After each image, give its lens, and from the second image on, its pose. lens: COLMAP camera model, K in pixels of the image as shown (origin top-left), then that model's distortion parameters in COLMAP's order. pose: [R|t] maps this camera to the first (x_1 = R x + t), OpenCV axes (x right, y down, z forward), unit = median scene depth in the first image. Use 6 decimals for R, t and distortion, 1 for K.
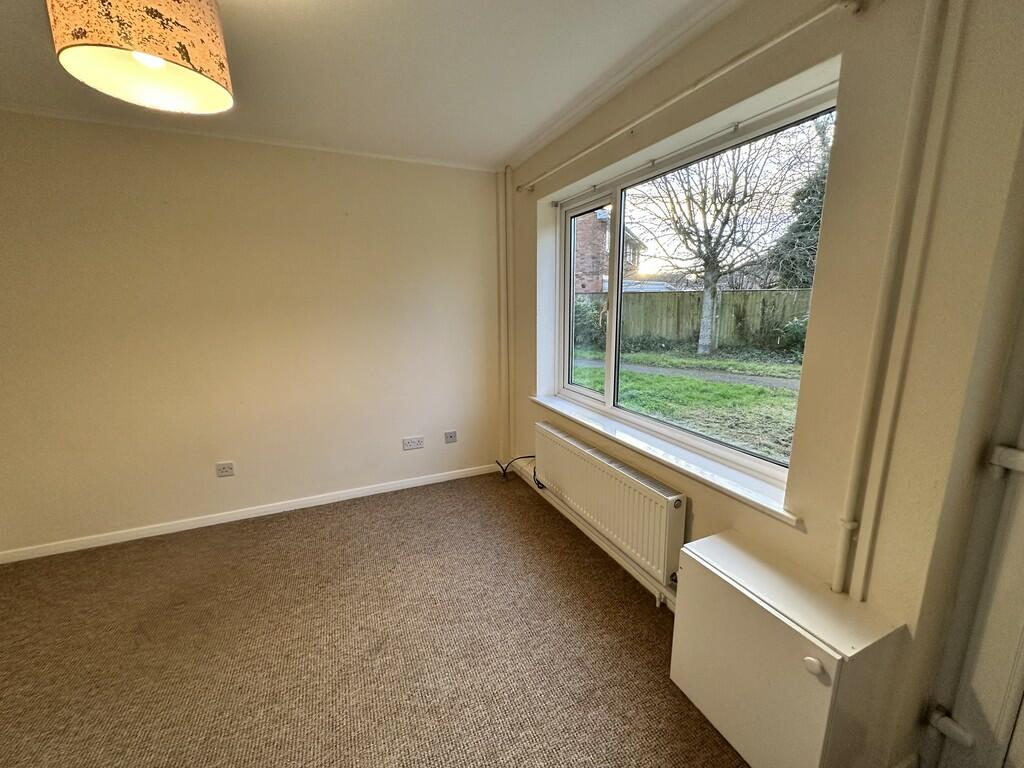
lens RADIAL K [[406.3, 0, 512.0], [0, 406.3, 384.0], [0, 0, 1]] dist [-0.001641, 0.000291]
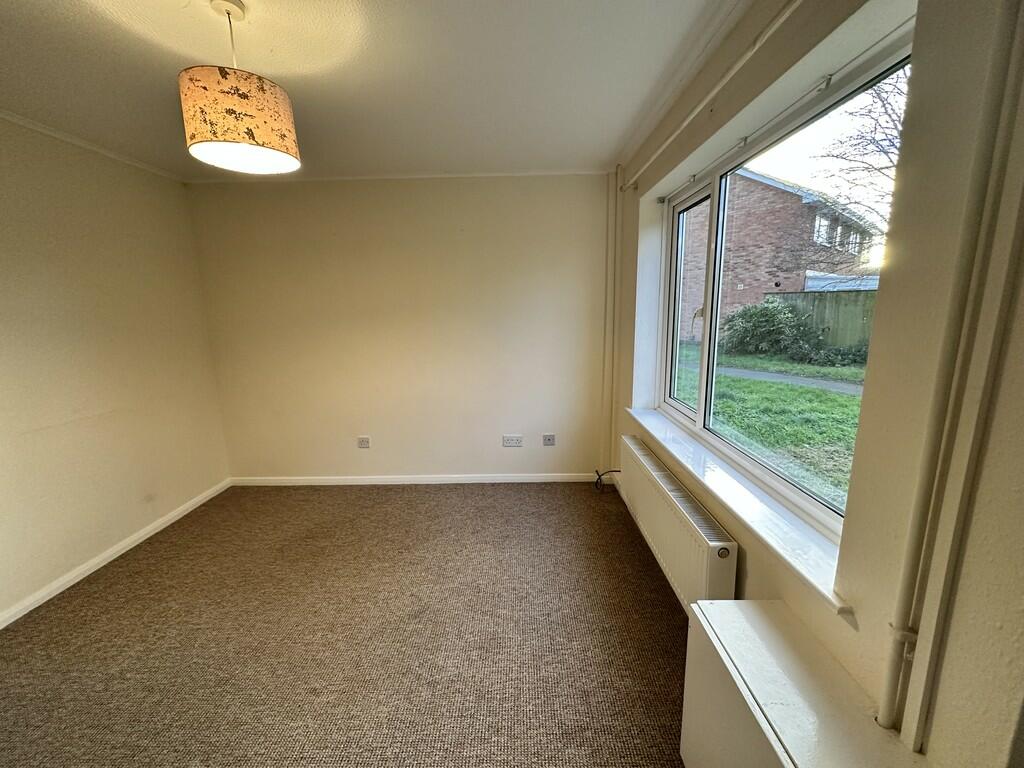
lens RADIAL K [[406.3, 0, 512.0], [0, 406.3, 384.0], [0, 0, 1]] dist [-0.001641, 0.000291]
pose [[0.909147, 0.071323, -0.410323, 0.206596], [-0.073631, 0.997233, 0.010198, -0.015119], [0.409916, 0.020941, 0.911883, 0.039149]]
